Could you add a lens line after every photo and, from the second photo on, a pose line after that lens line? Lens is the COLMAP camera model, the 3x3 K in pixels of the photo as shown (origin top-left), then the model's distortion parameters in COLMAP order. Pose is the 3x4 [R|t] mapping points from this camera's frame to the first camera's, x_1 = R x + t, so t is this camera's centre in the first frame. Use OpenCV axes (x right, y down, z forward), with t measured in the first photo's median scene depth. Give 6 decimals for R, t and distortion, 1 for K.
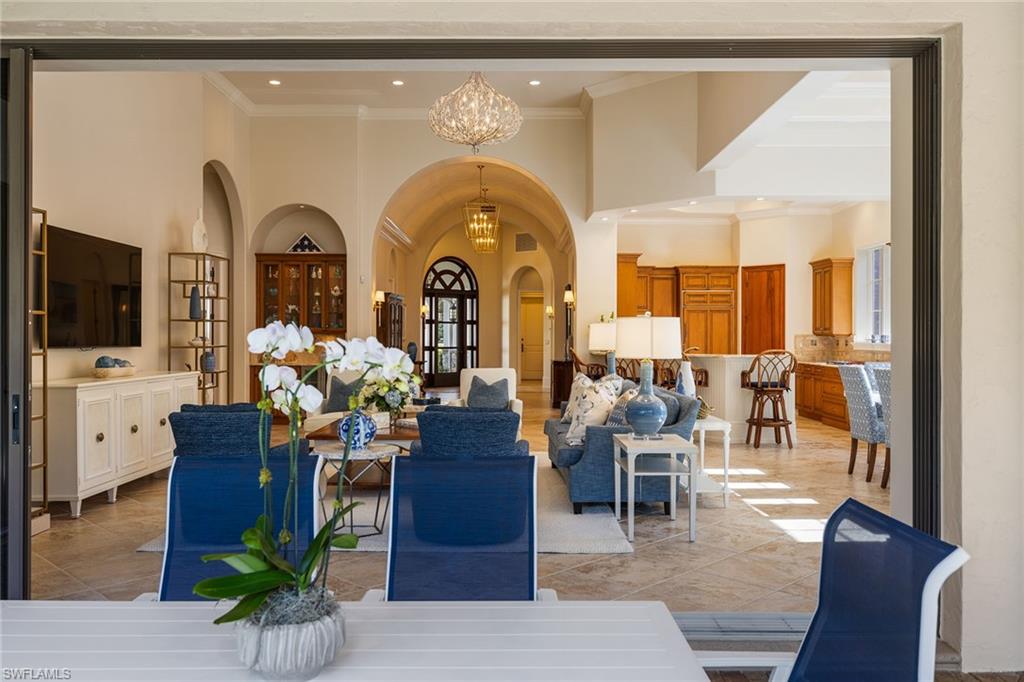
lens RADIAL K [[822.8, 0, 511.6], [0, 822.8, 338.9], [0, 0, 1]] dist [-0.019716, -0.004964]
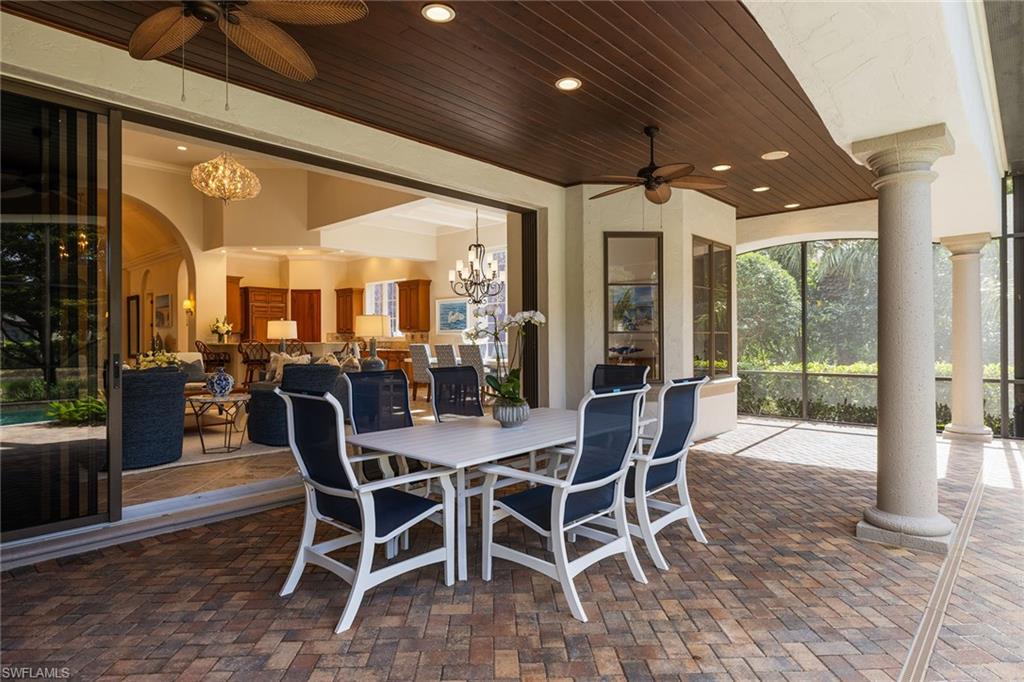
lens RADIAL K [[563.1, 0, 510.7], [0, 563.1, 341.7], [0, 0, 1]] dist [0.000332, 0.000081]
pose [[0.682691, -0.009097, 0.730650, -0.283909], [0.010393, 0.999942, 0.002739, 0.016818], [-0.730633, 0.005724, 0.682746, -0.055537]]
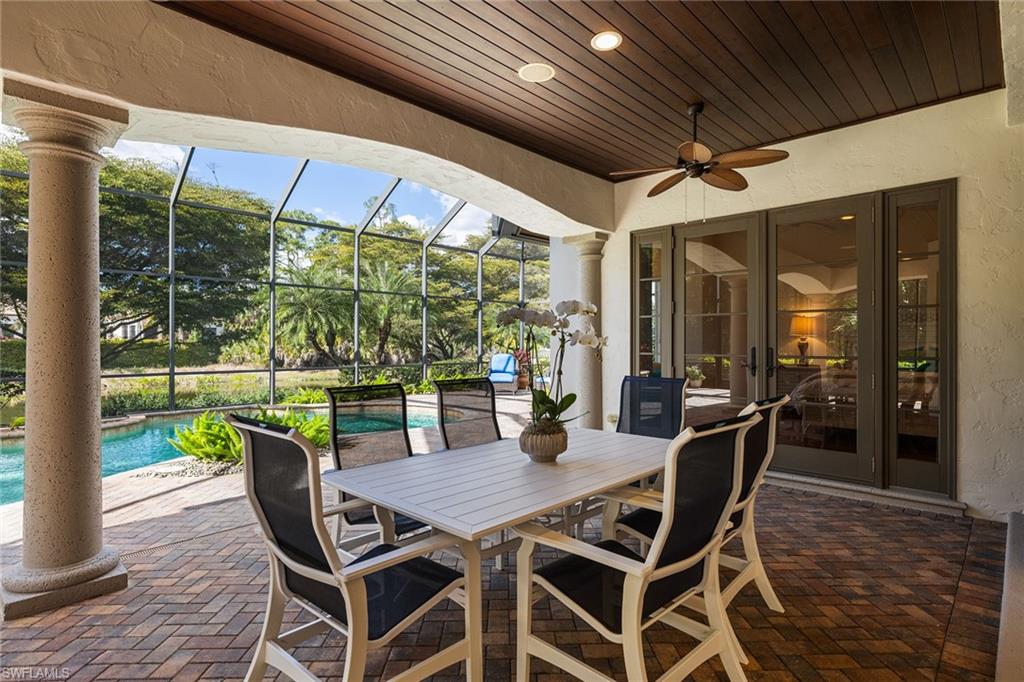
lens RADIAL K [[524.8, 0, 508.9], [0, 524.8, 340.2], [0, 0, 1]] dist [-0.029709, -0.000930]
pose [[-0.701068, -0.005250, -0.713075, 0.136070], [-0.007667, 0.999971, 0.000176, 0.013398], [0.713053, 0.005590, -0.701088, 0.322319]]
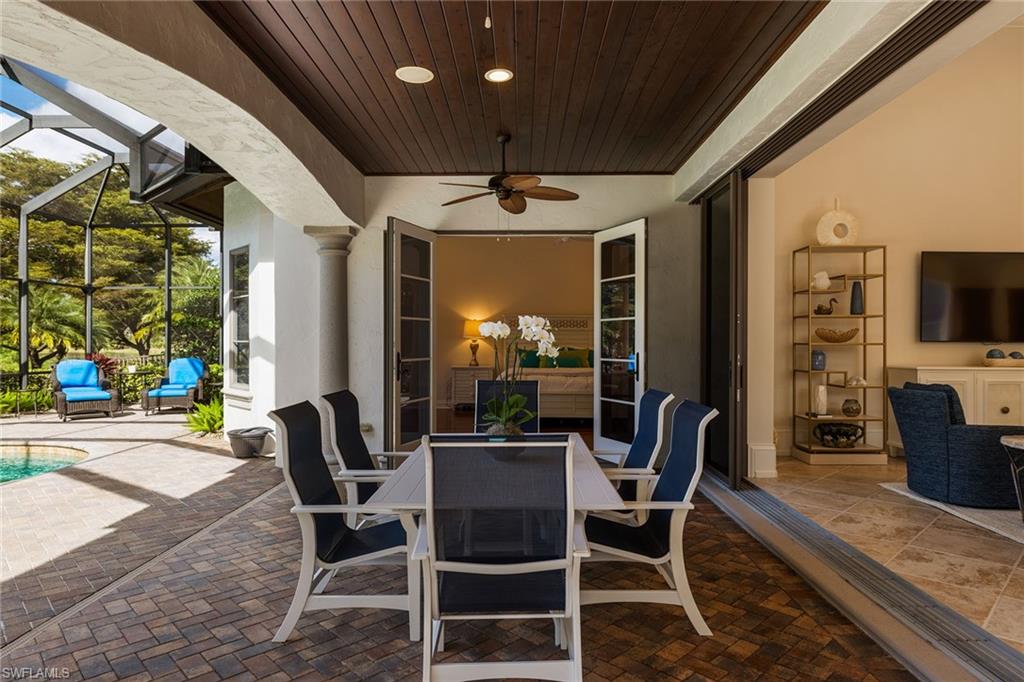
lens RADIAL K [[618.7, 0, 515.6], [0, 618.7, 343.7], [0, 0, 1]] dist [-0.001698, -0.002978]
pose [[-0.015057, 0.004318, -0.999877, 0.266828], [-0.007981, 0.999958, 0.004438, 0.008818], [0.999855, 0.008047, -0.015022, 0.179992]]
